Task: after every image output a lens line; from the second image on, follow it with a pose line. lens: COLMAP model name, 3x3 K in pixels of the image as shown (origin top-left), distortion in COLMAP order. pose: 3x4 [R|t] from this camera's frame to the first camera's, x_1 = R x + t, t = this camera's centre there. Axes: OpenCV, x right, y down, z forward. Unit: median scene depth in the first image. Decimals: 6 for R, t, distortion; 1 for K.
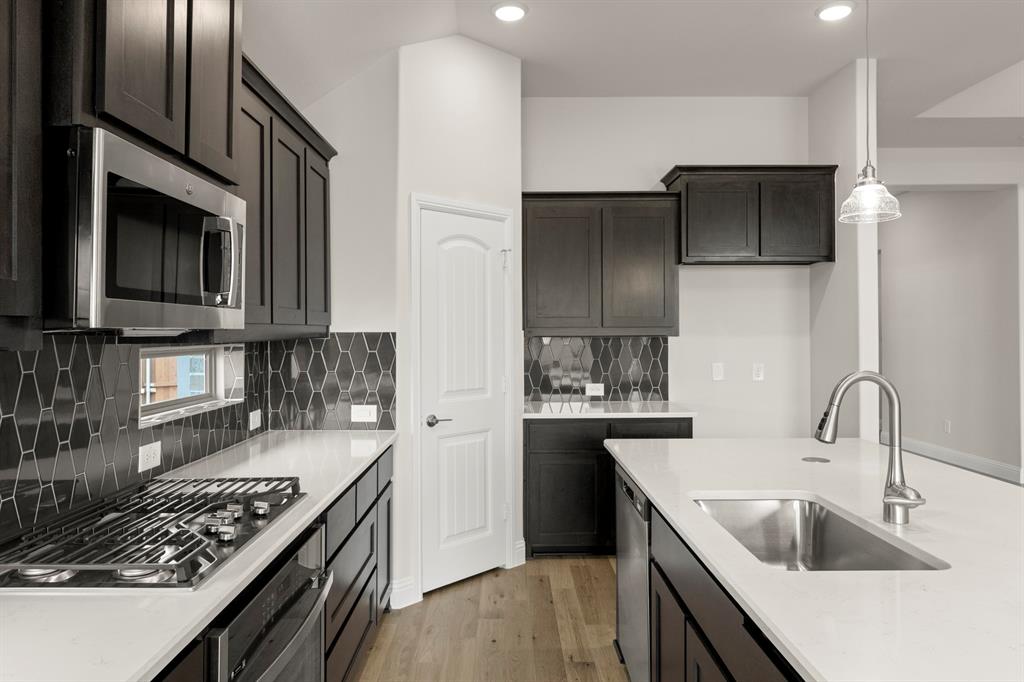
lens RADIAL K [[663.4, 0, 506.9], [0, 663.4, 324.6], [0, 0, 1]] dist [0.007893, 0.001810]
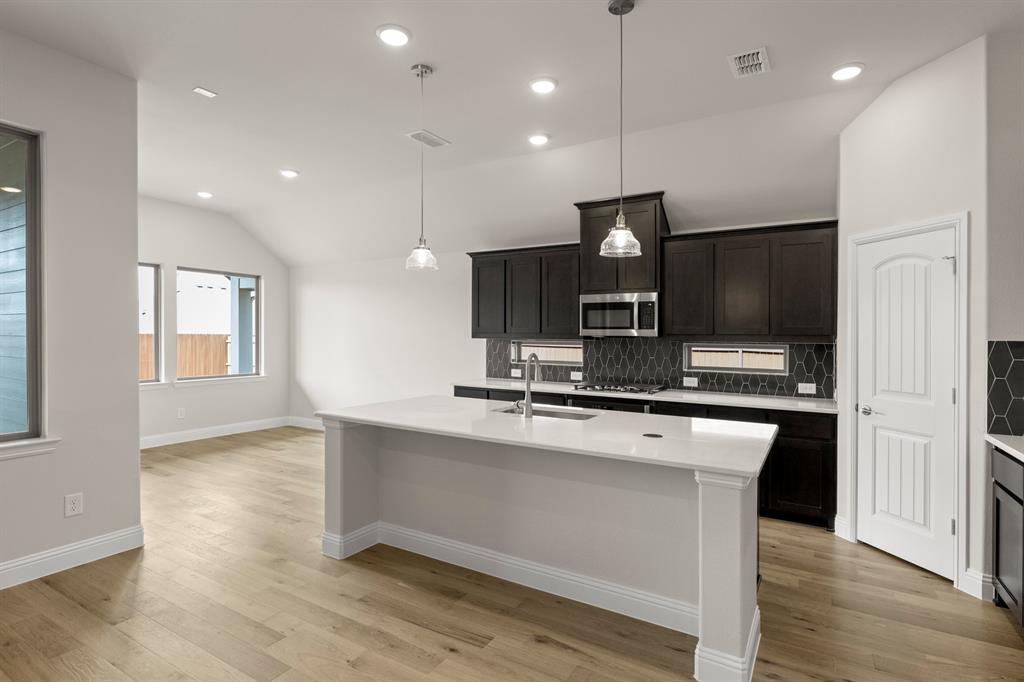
lens RADIAL K [[516.3, 0, 507.4], [0, 516.3, 321.1], [0, 0, 1]] dist [-0.000859, 0.001318]
pose [[-0.523872, -0.024464, -0.851446, 0.879902], [-0.002811, 0.999632, -0.026992, 0.004213], [0.851792, -0.011746, -0.523748, 0.754474]]
